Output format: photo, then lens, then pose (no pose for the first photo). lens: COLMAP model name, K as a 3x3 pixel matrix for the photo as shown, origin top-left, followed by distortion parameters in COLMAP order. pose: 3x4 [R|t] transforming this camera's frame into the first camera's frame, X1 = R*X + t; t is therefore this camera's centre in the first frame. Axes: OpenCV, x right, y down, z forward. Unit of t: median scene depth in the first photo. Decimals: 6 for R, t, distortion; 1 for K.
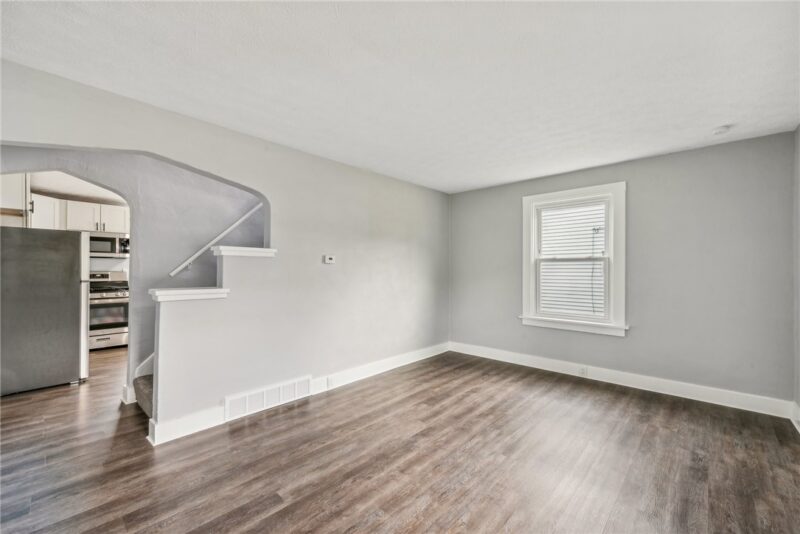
lens RADIAL K [[324.9, 0, 397.6], [0, 324.9, 268.6], [0, 0, 1]] dist [0.004005, 0.000119]
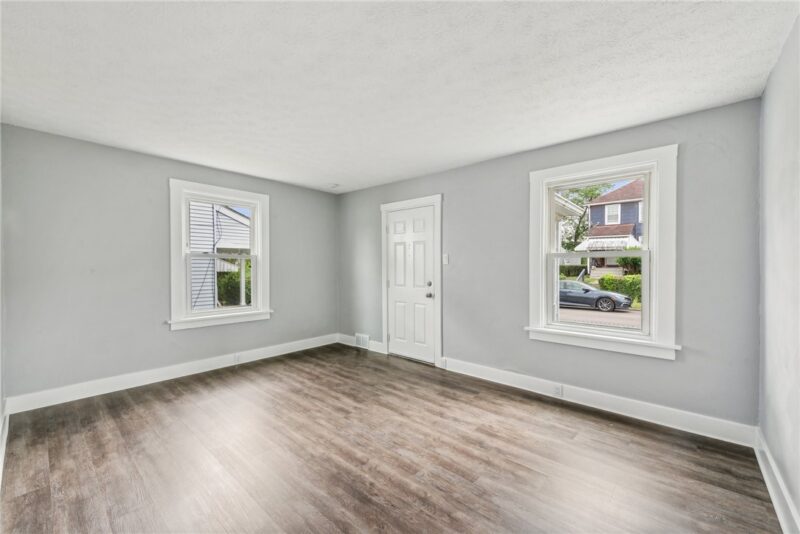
lens RADIAL K [[324.9, 0, 403.7], [0, 324.9, 264.0], [0, 0, 1]] dist [0.004005, 0.000119]
pose [[-0.027114, 0.002901, 0.999628, -0.730413], [-0.003471, 0.999989, -0.002996, 0.000688], [-0.999626, -0.003551, -0.027103, 0.653770]]
